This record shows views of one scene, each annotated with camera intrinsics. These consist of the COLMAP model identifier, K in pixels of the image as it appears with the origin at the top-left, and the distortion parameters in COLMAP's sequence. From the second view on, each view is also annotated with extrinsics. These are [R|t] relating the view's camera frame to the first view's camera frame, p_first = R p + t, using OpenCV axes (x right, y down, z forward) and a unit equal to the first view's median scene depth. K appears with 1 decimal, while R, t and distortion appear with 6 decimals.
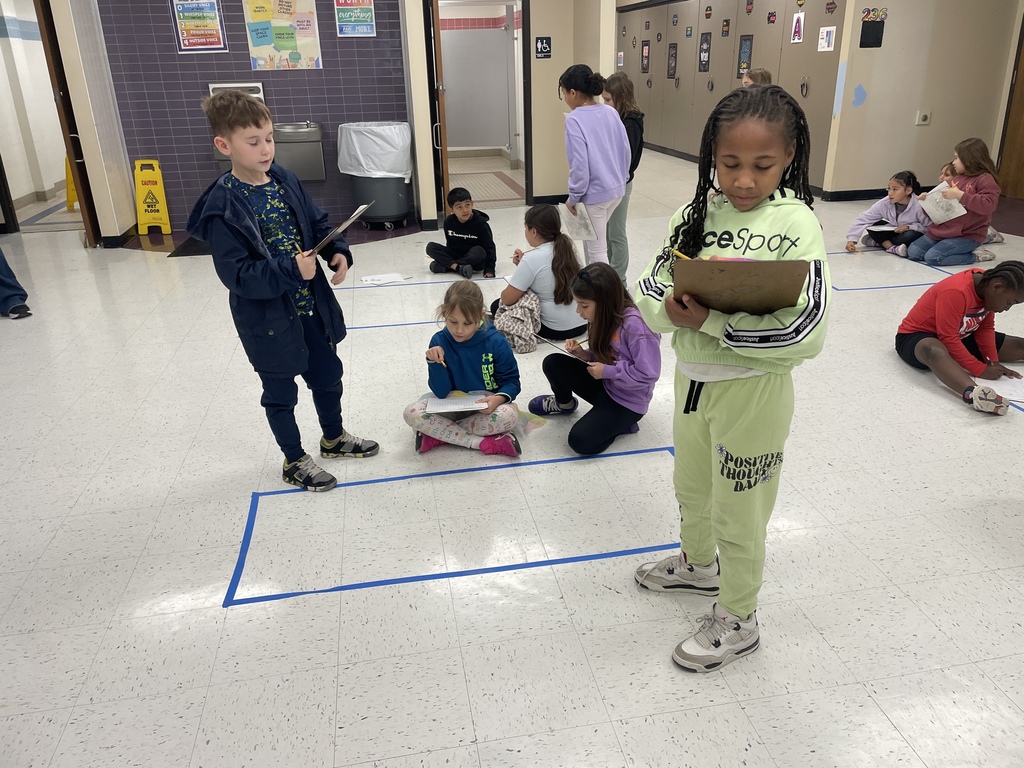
lens RADIAL K [[784.6, 0, 512.3], [0, 784.6, 377.4], [0, 0, 1]] dist [0.030365, -0.015570]
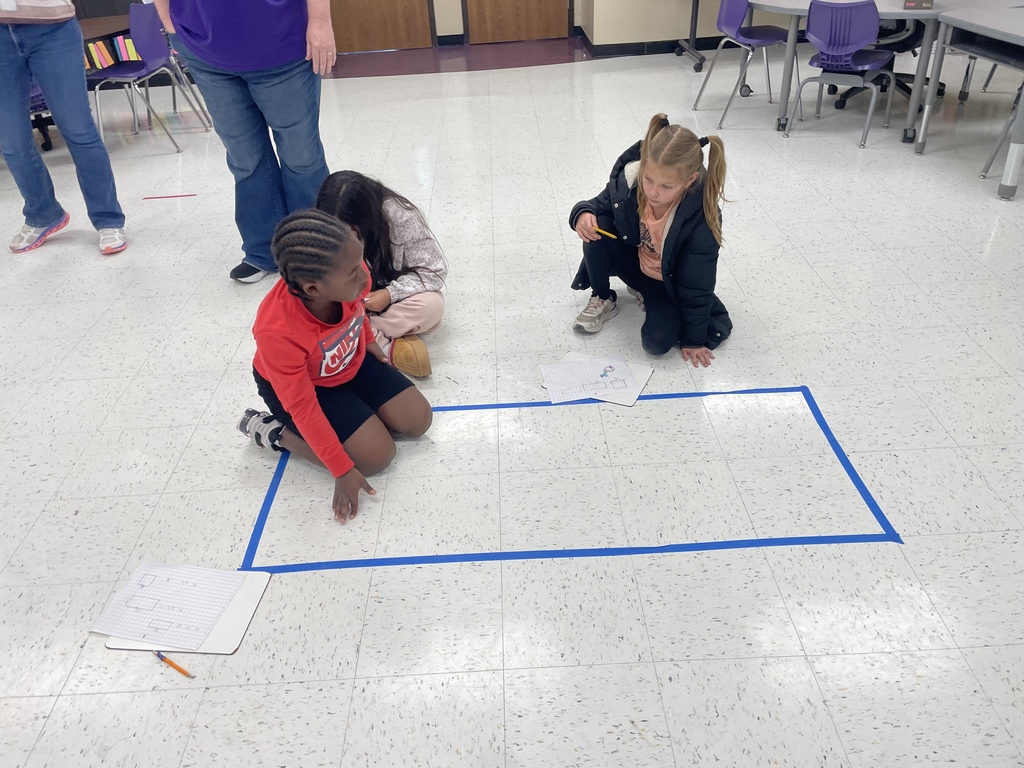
lens RADIAL K [[784.6, 0, 502.9], [0, 784.6, 380.0], [0, 0, 1]] dist [0.030365, -0.015570]
pose [[-0.985512, -0.009547, 0.169338, -0.041364], [0.135958, 0.552432, 0.822396, -0.192637], [-0.101399, 0.833503, -0.543130, 0.476561]]
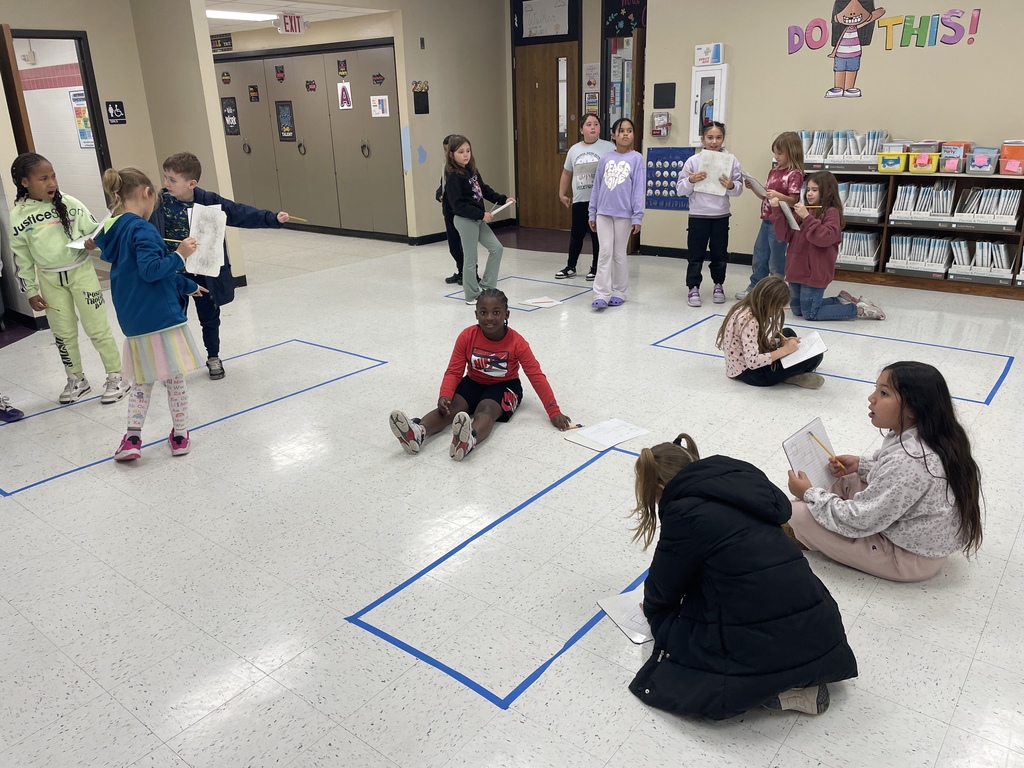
lens RADIAL K [[784.6, 0, 503.2], [0, 784.6, 387.6], [0, 0, 1]] dist [0.030365, -0.015570]
pose [[0.752989, -0.220630, 0.619943, -0.254983], [0.254432, 0.966460, 0.034915, -0.033337], [-0.606854, 0.131443, 0.783870, 0.062794]]
